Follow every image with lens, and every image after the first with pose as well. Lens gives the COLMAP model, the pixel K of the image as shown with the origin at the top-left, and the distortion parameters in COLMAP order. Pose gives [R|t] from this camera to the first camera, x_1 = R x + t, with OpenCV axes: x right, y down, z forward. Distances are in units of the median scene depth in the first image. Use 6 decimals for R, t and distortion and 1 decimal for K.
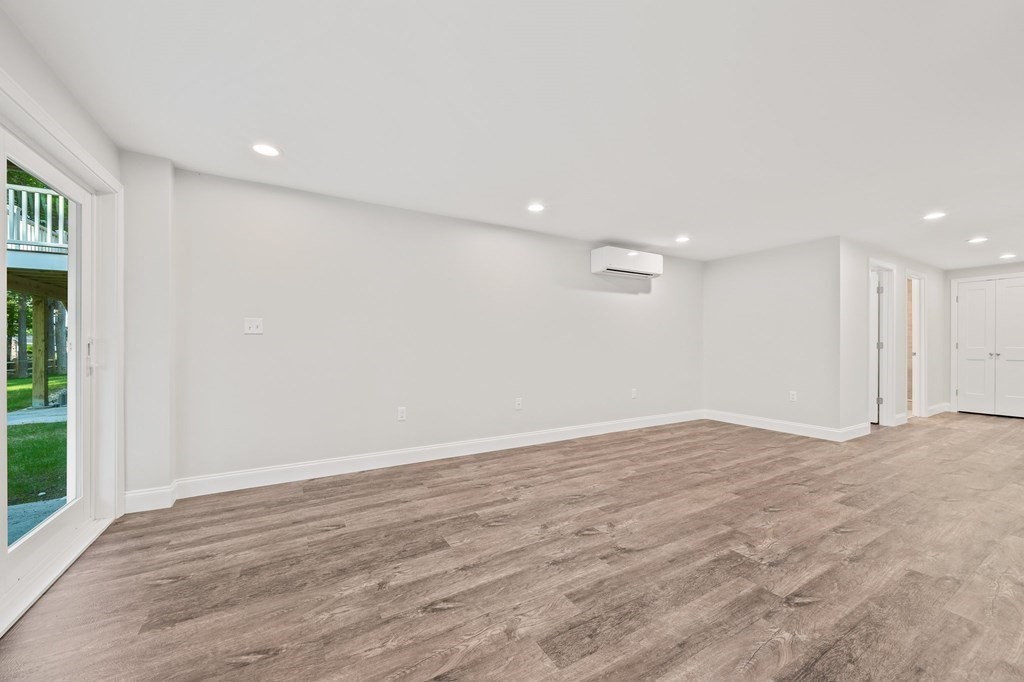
lens RADIAL K [[391.4, 0, 510.5], [0, 391.4, 343.7], [0, 0, 1]] dist [-0.009997, 0.000359]
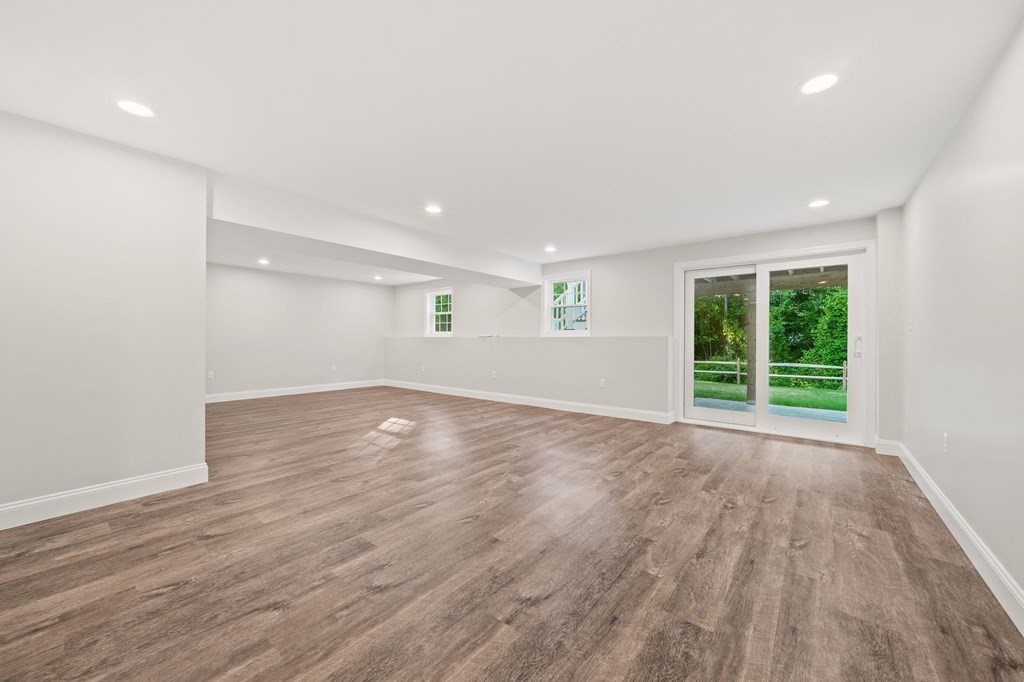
lens RADIAL K [[391.4, 0, 513.4], [0, 391.4, 340.7], [0, 0, 1]] dist [-0.009997, 0.000359]
pose [[-0.932806, -0.003322, -0.360363, 0.827936], [-0.003202, 0.999994, -0.000930, 0.010490], [0.360364, 0.000287, -0.932812, 1.723770]]
